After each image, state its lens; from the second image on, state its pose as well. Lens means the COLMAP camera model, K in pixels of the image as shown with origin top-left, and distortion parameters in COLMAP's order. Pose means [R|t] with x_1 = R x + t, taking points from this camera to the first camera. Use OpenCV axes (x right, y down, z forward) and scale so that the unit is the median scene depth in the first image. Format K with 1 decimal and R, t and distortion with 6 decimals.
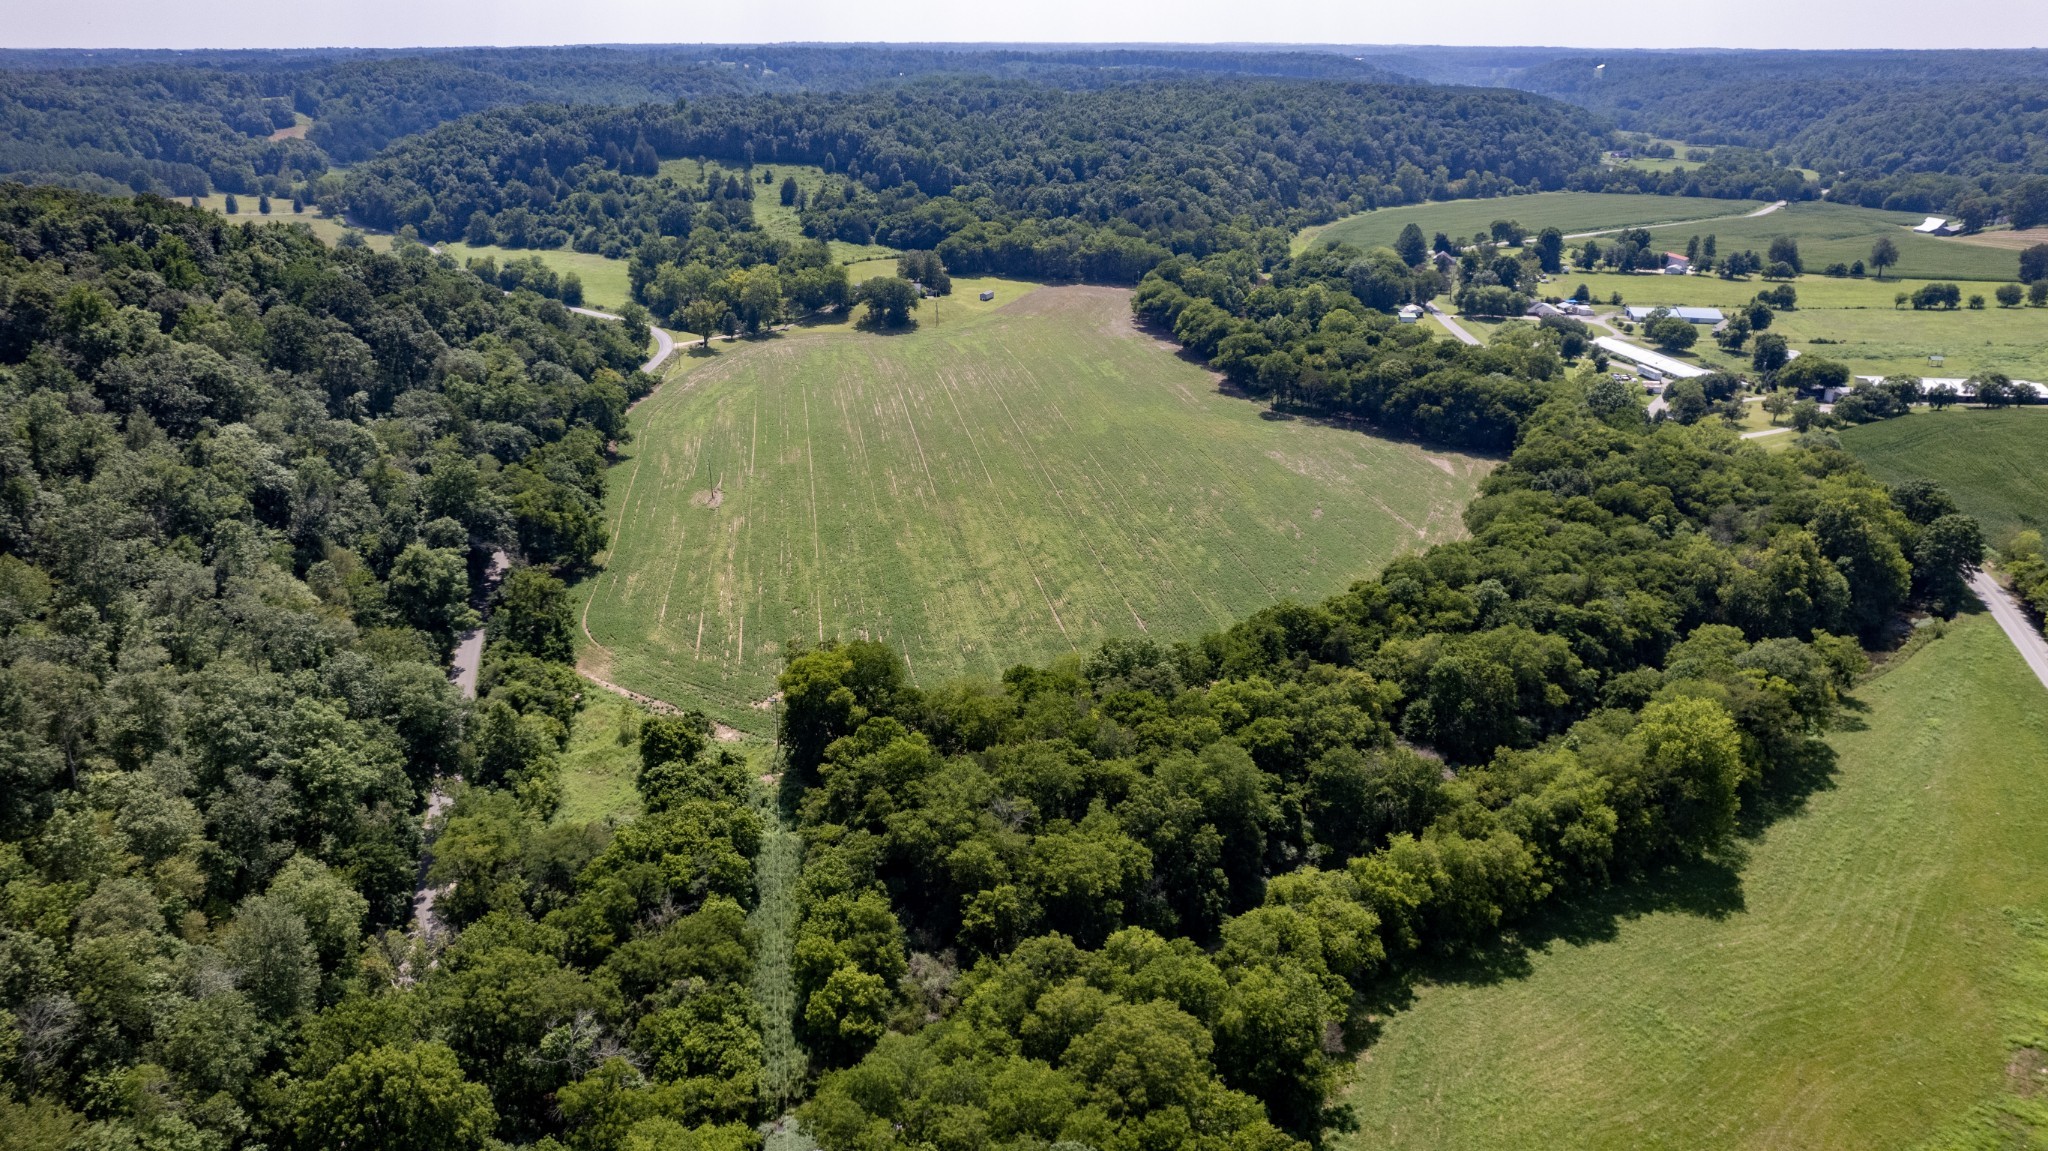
lens RADIAL K [[1307.5, 0, 1024.0], [0, 1307.5, 575.5], [0, 0, 1]] dist [-0.074807, 0.064424]
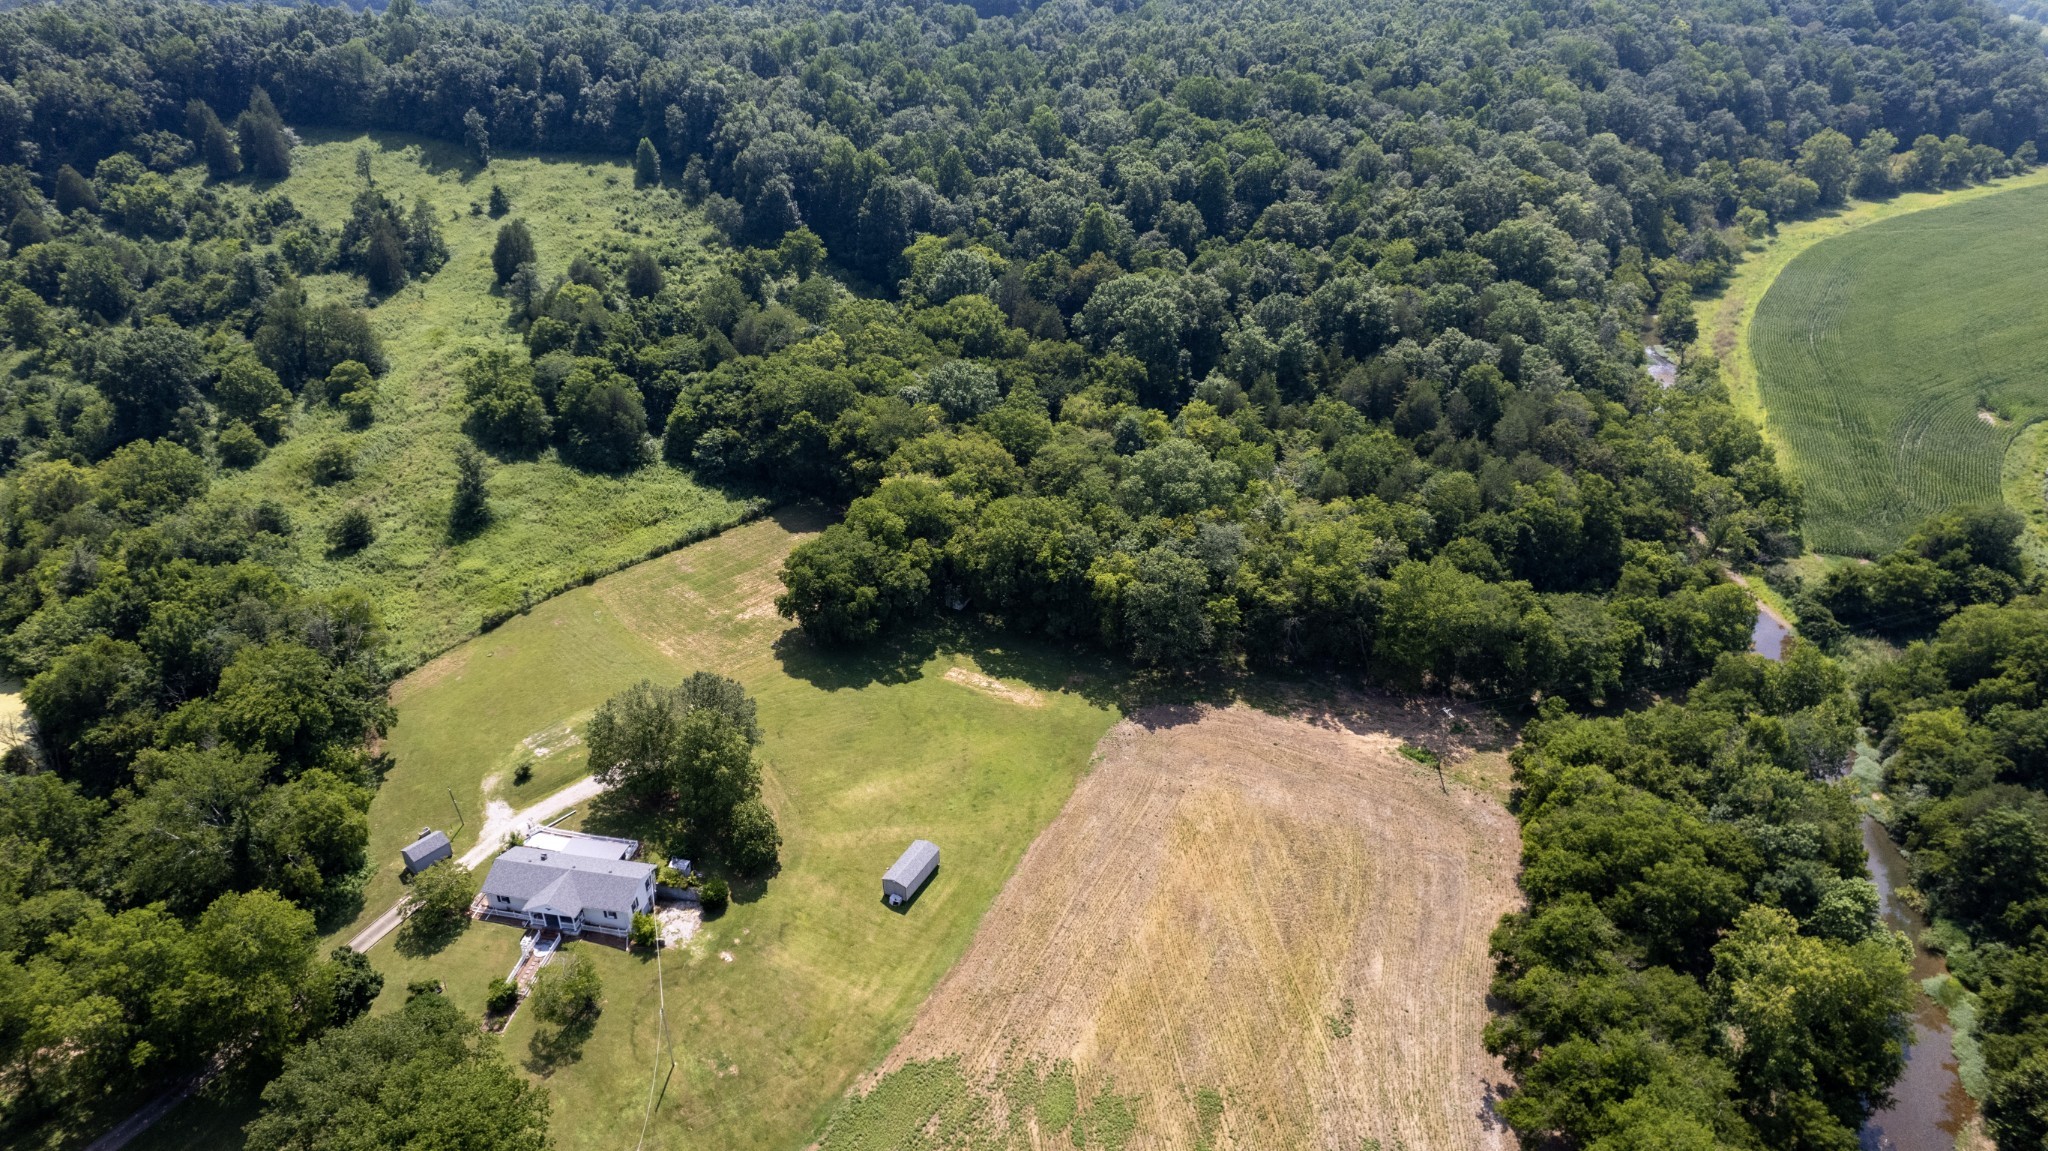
lens RADIAL K [[1307.5, 0, 1024.0], [0, 1307.5, 575.5], [0, 0, 1]] dist [-0.074807, 0.064424]
pose [[0.998577, 0.028182, -0.045265, 0.003994], [-0.023156, 0.993886, 0.107959, -0.229194], [0.048030, -0.106758, 0.993124, 0.553144]]
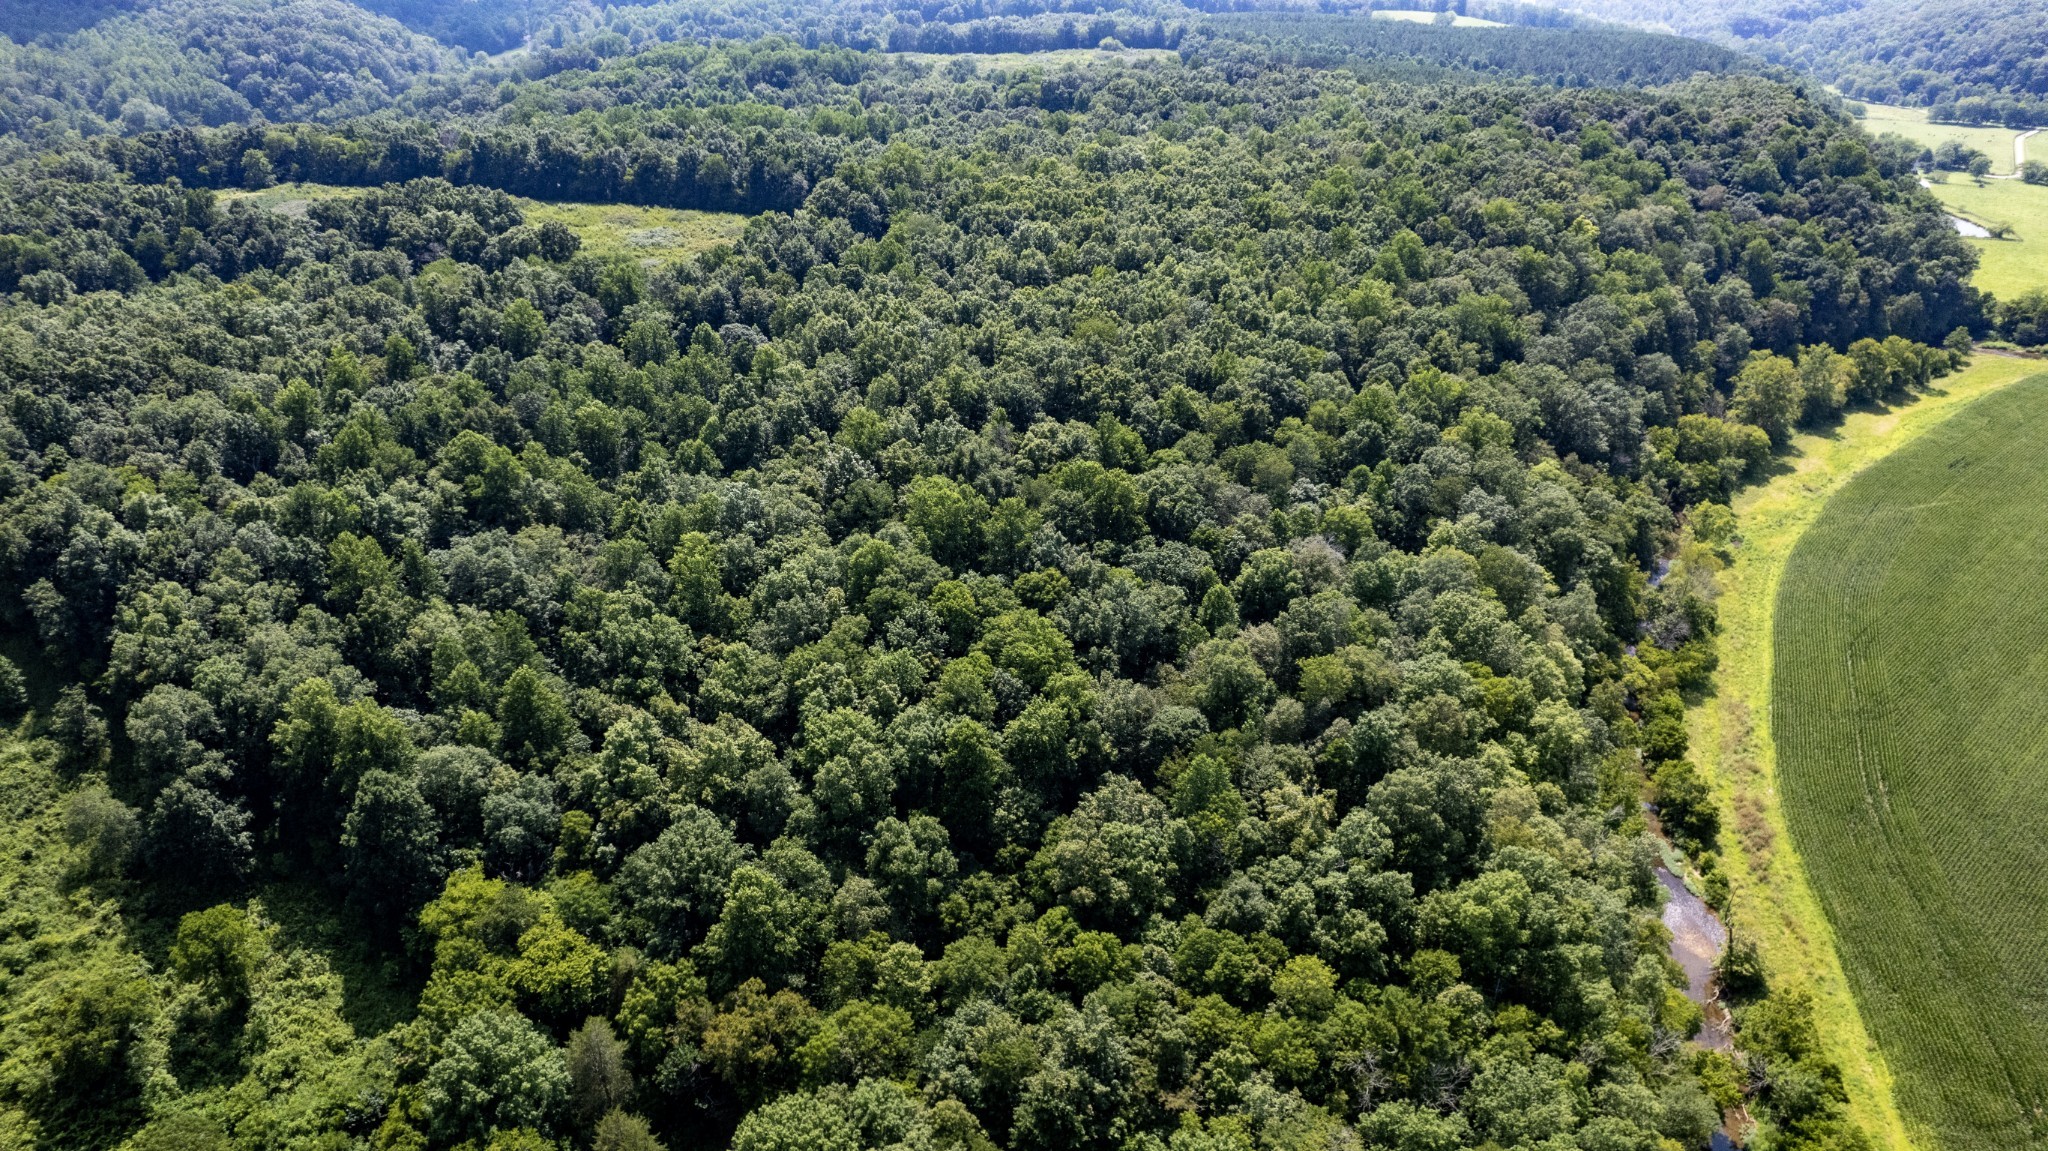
lens RADIAL K [[1307.5, 0, 1024.0], [0, 1307.5, 575.5], [0, 0, 1]] dist [-0.074807, 0.064424]
pose [[0.996217, -0.038266, 0.078024, 0.034023], [0.030224, 0.994349, 0.101772, -0.362733], [-0.081478, -0.099029, 0.991743, 0.741467]]
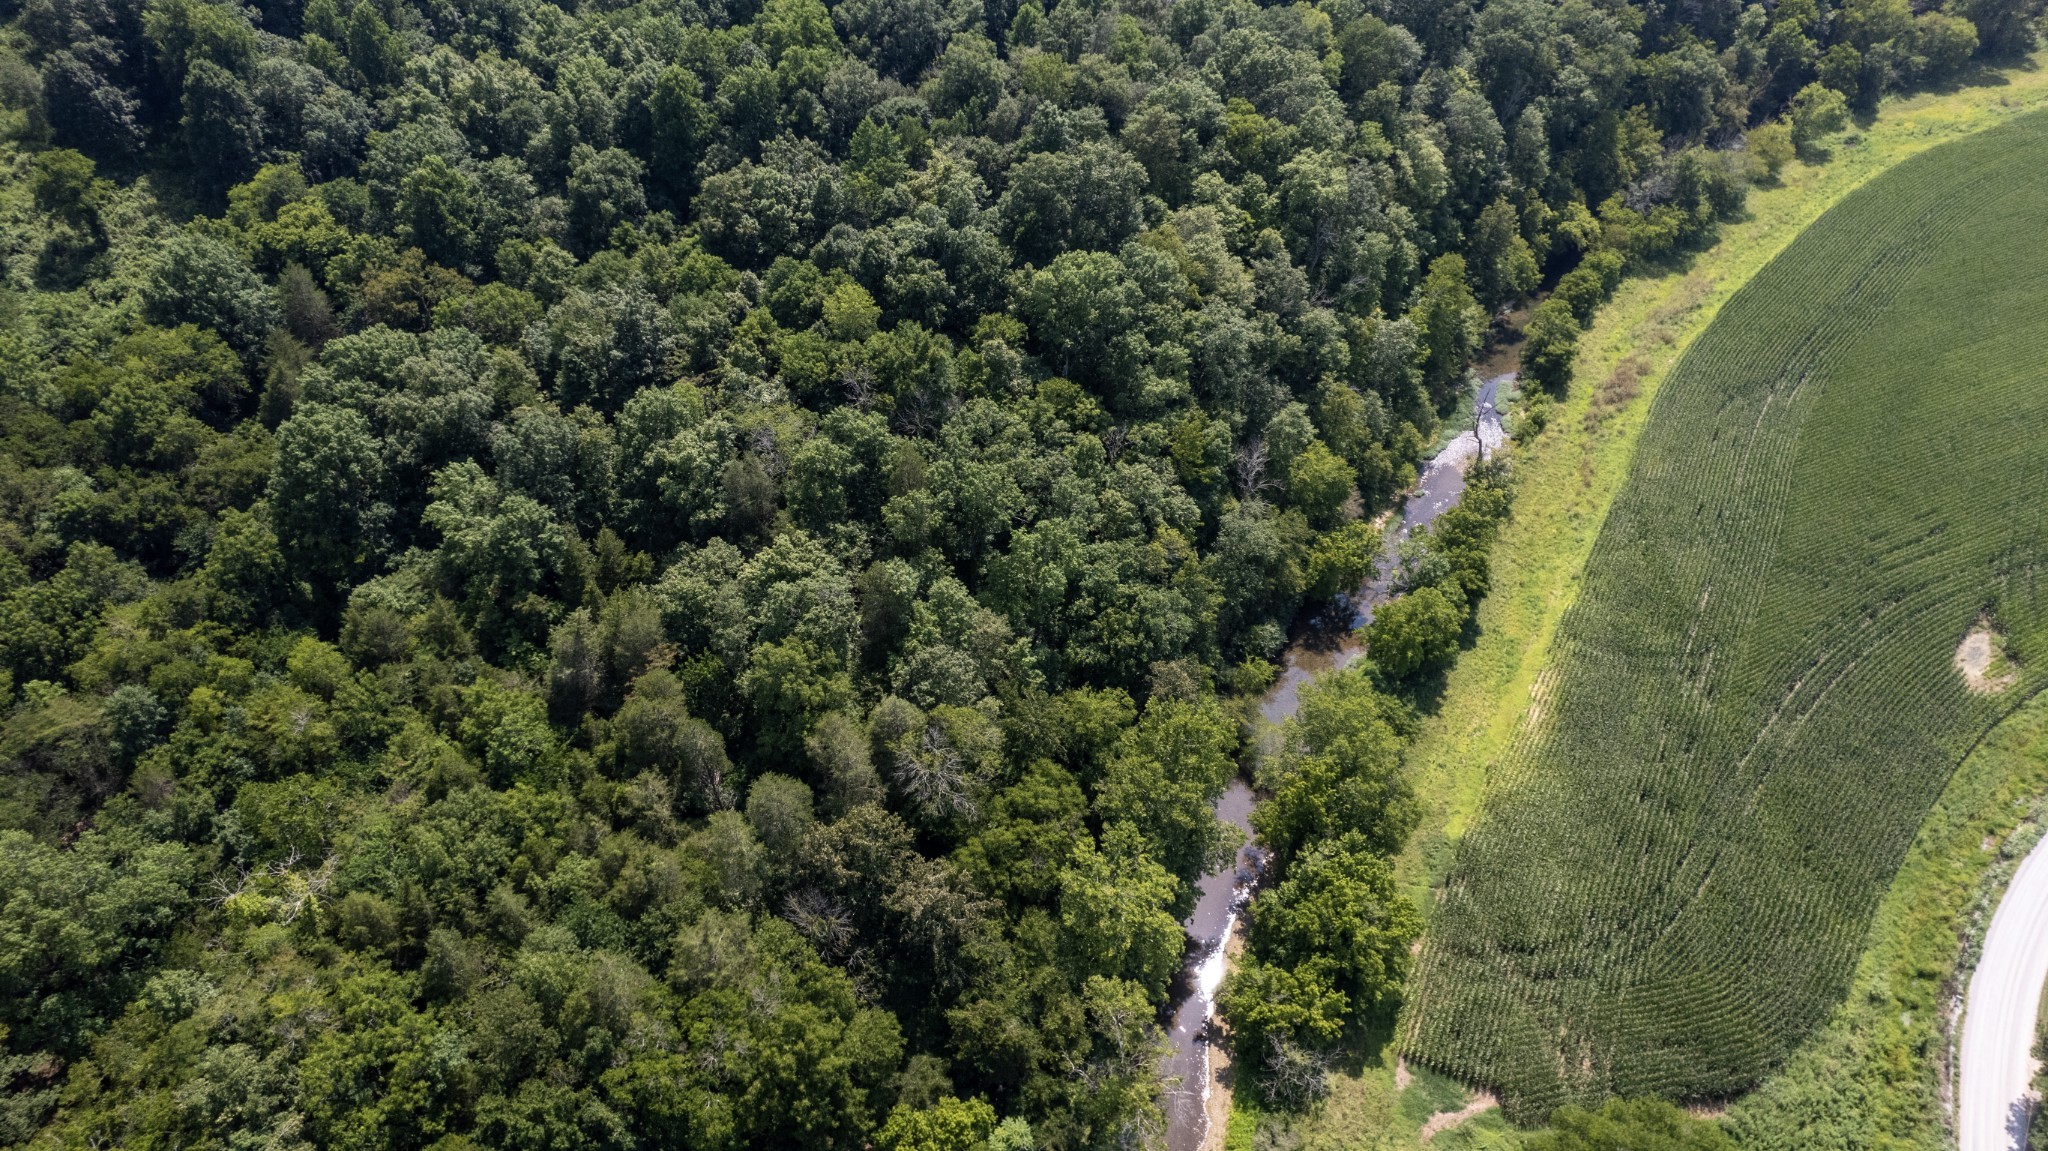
lens RADIAL K [[1307.5, 0, 1024.0], [0, 1307.5, 575.5], [0, 0, 1]] dist [-0.074807, 0.064424]
pose [[0.978256, 0.139941, -0.153076, 0.150633], [-0.079962, 0.935484, 0.344203, -0.314176], [0.191369, -0.324478, 0.926333, 0.731738]]
